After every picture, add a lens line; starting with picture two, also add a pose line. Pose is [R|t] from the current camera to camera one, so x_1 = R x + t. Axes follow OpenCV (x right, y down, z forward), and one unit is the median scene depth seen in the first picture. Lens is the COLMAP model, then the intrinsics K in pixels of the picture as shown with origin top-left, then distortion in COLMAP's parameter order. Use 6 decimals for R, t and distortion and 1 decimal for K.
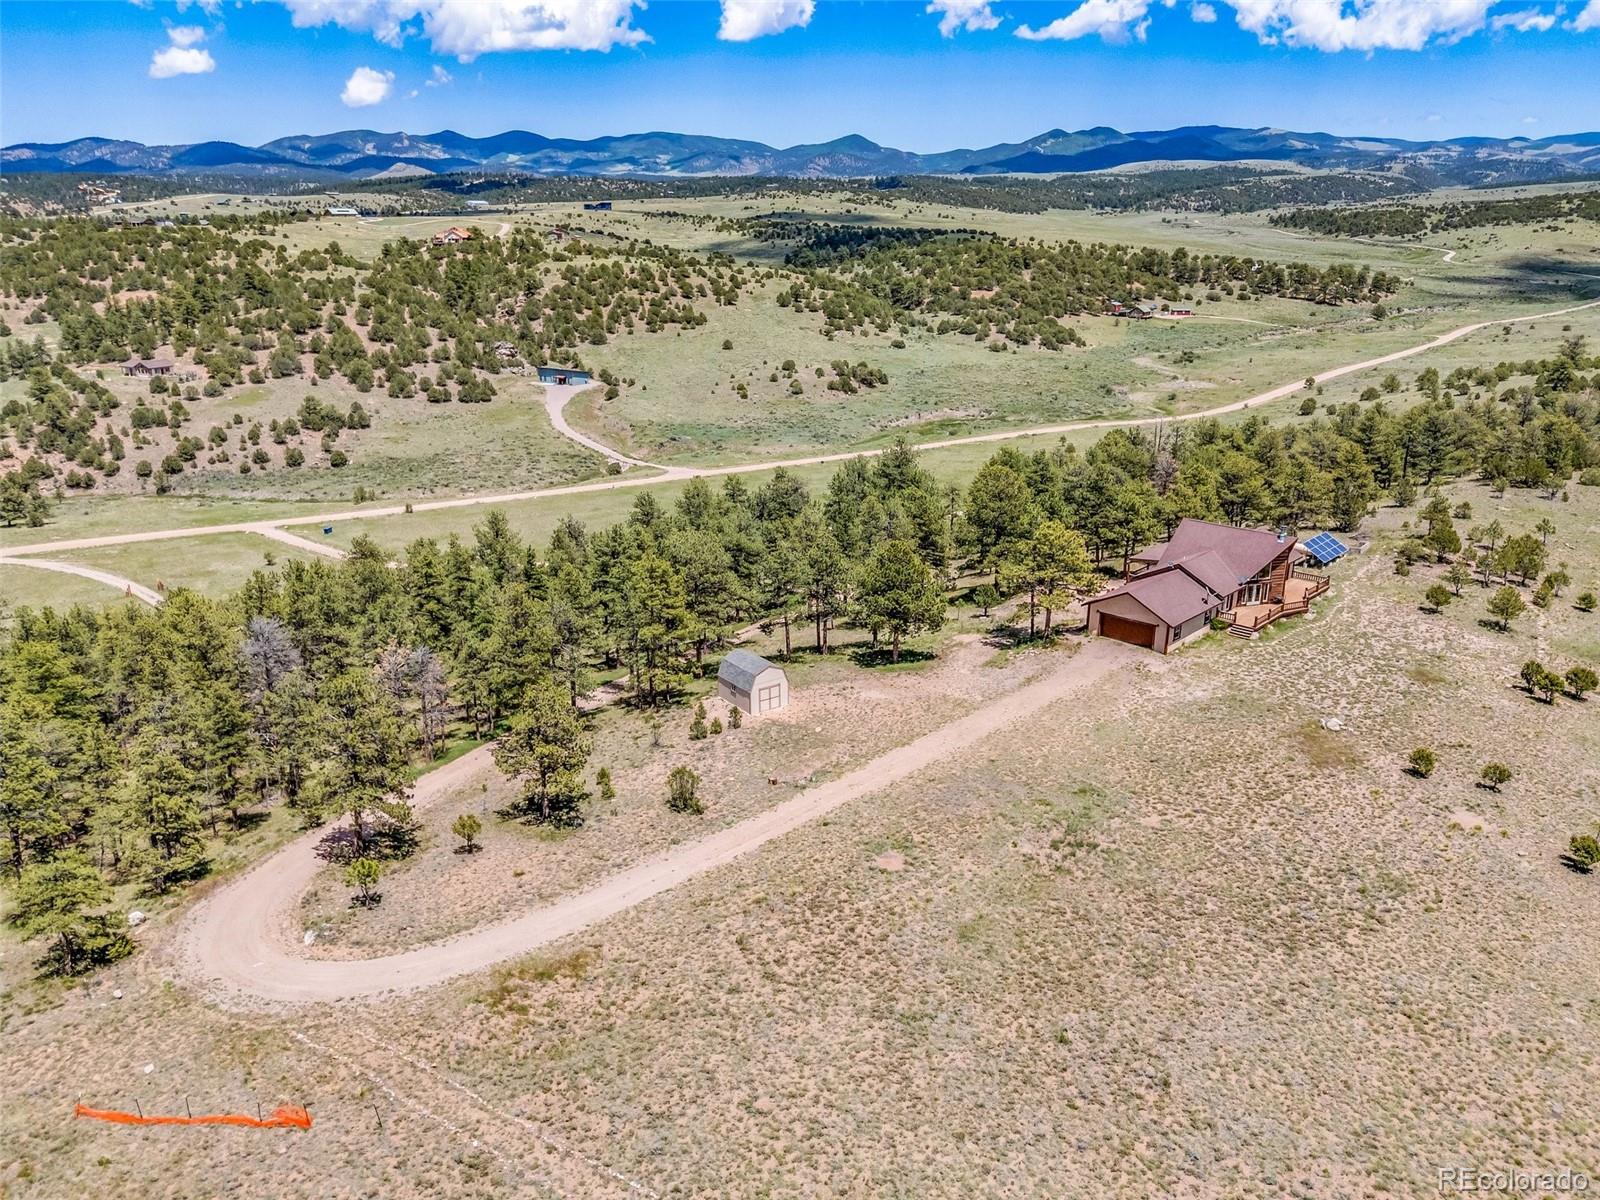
lens RADIAL K [[1176.4, 0, 801.7], [0, 1176.4, 597.5], [0, 0, 1]] dist [0.068694, -0.061402]
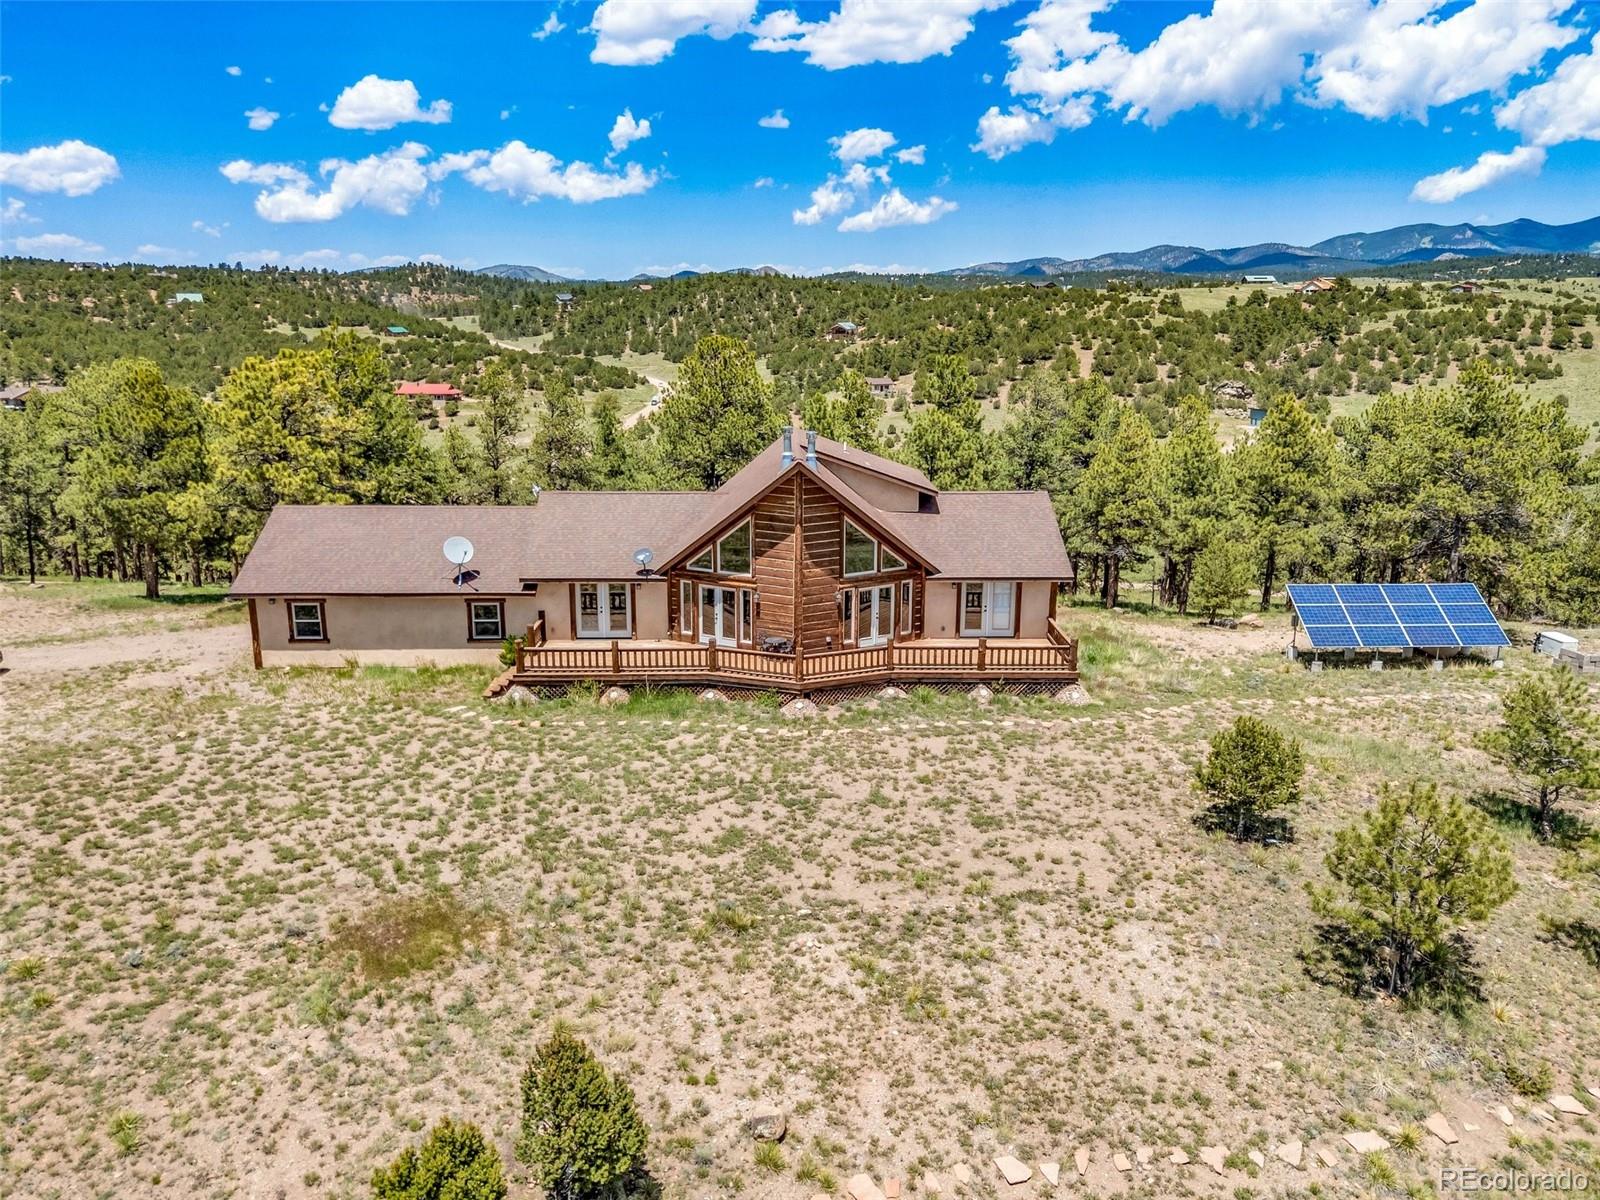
lens RADIAL K [[1176.4, 0, 801.7], [0, 1176.4, 597.5], [0, 0, 1]] dist [0.068694, -0.061402]
pose [[0.694628, 0.169698, -0.699067, 0.116331], [-0.223256, 0.974648, 0.014757, -0.003440], [0.683849, 0.145821, 0.714904, 0.138263]]
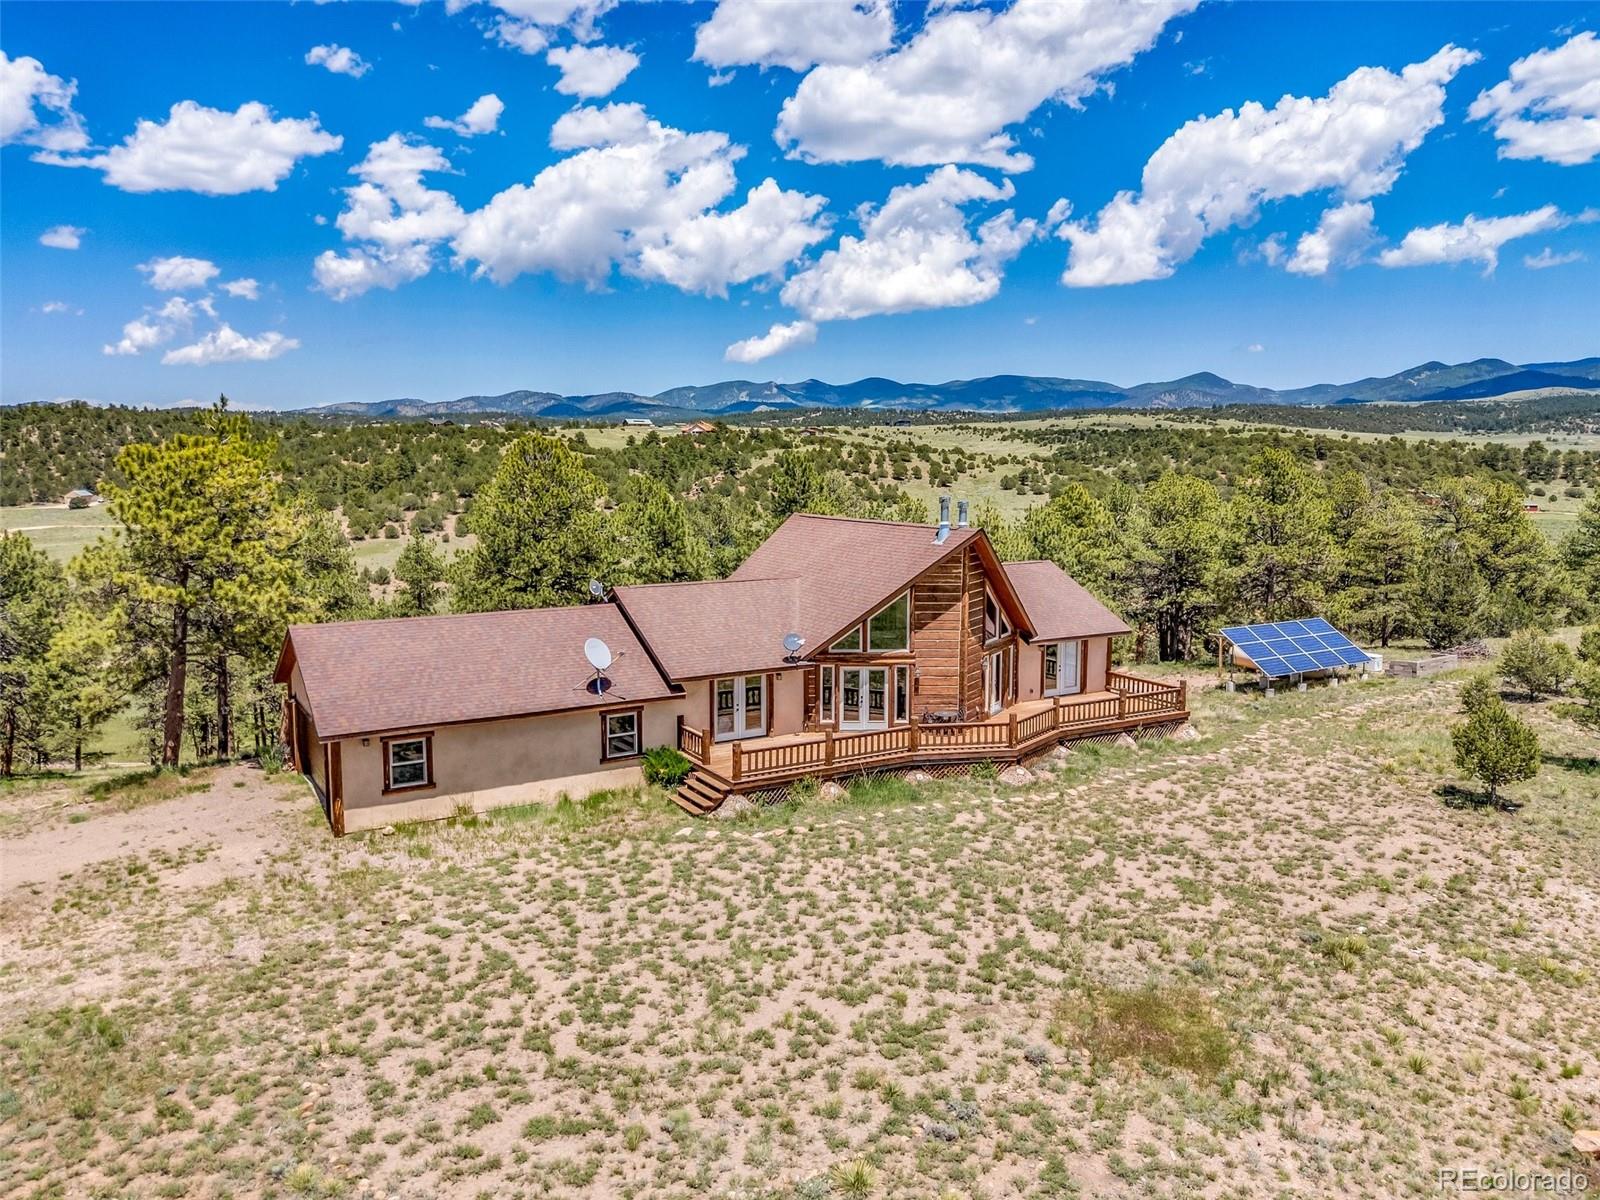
lens RADIAL K [[1176.4, 0, 801.7], [0, 1176.4, 597.5], [0, 0, 1]] dist [0.068694, -0.061402]
pose [[0.959101, 0.033692, -0.281050, 0.082478], [-0.086629, 0.980188, -0.178123, 0.005414], [0.269481, 0.195185, 0.943018, 0.122150]]
